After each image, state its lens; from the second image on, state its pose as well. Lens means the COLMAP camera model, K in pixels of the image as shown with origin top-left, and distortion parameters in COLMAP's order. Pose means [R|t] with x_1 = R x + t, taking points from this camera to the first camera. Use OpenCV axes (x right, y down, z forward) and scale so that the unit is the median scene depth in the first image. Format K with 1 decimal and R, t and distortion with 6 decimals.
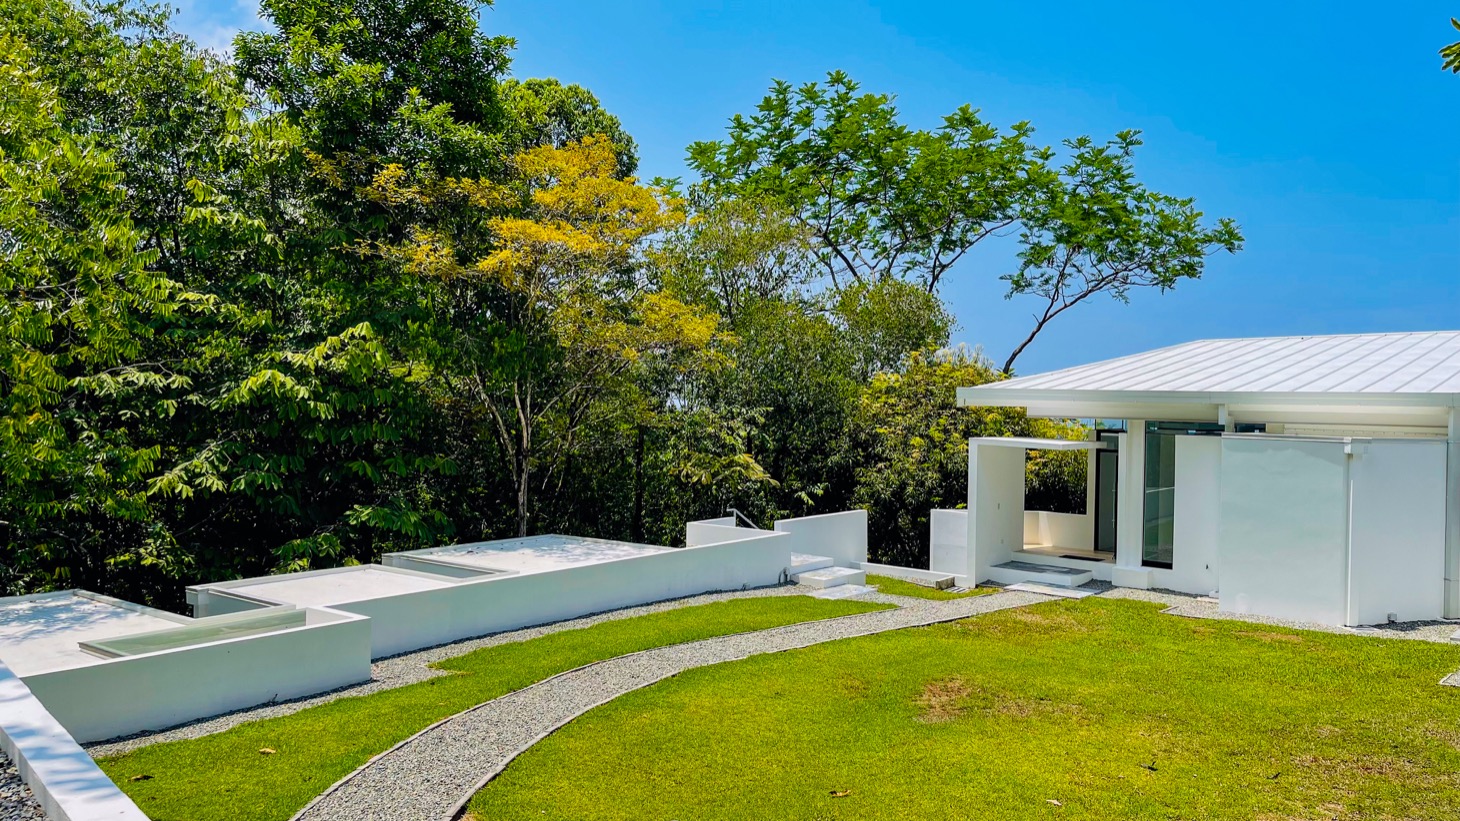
lens RADIAL K [[1100.0, 0, 730.0], [0, 1100.0, 410.5], [0, 0, 1]] dist [0.049762, -0.060735]
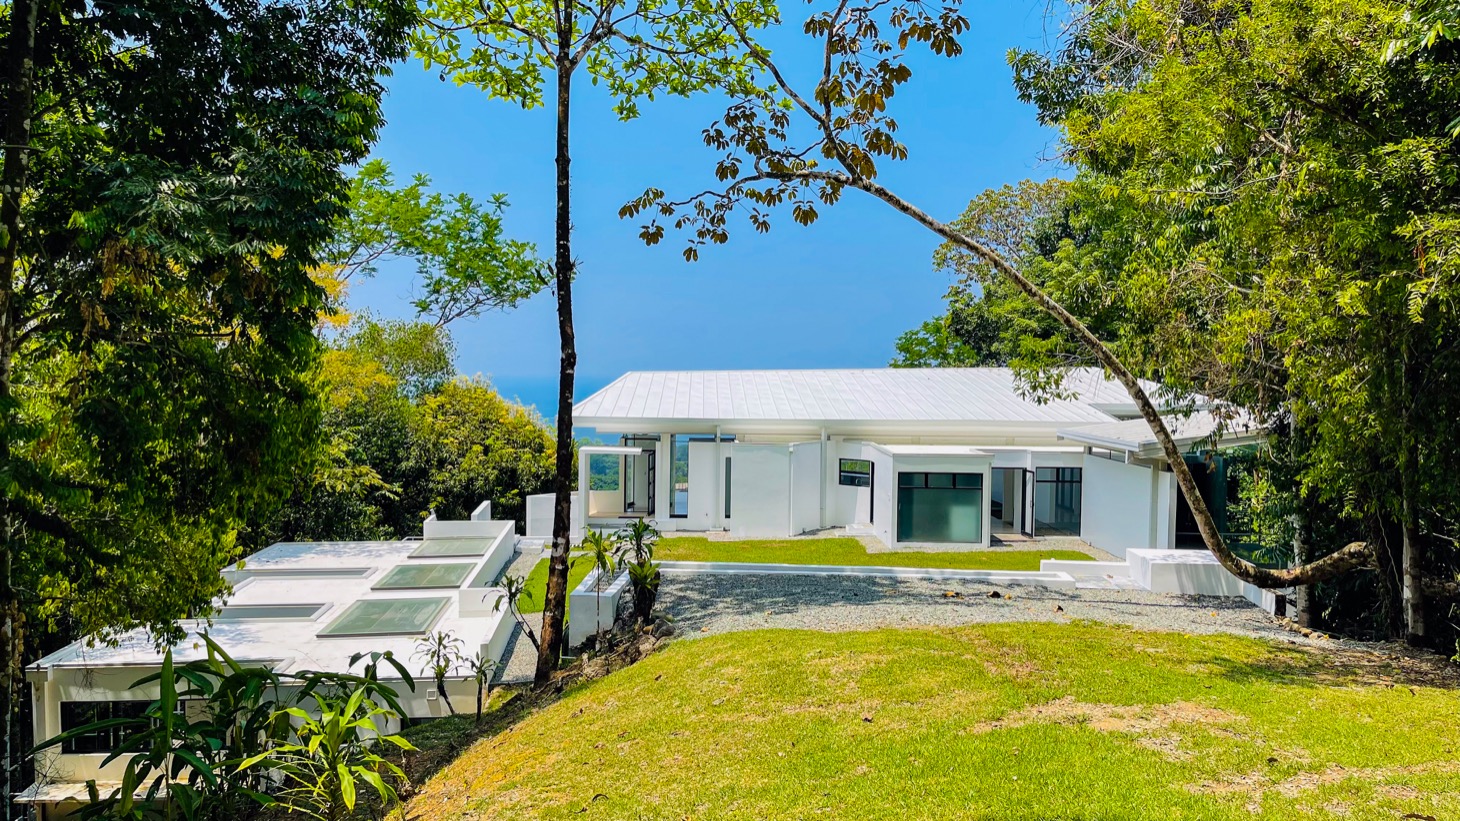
lens RADIAL K [[1100.0, 0, 730.0], [0, 1100.0, 410.5], [0, 0, 1]] dist [0.049762, -0.060735]
pose [[0.729165, -0.034516, 0.683467, -0.737682], [0.009410, 0.999138, 0.040419, -0.097737], [-0.684273, -0.023041, 0.728862, -0.315081]]
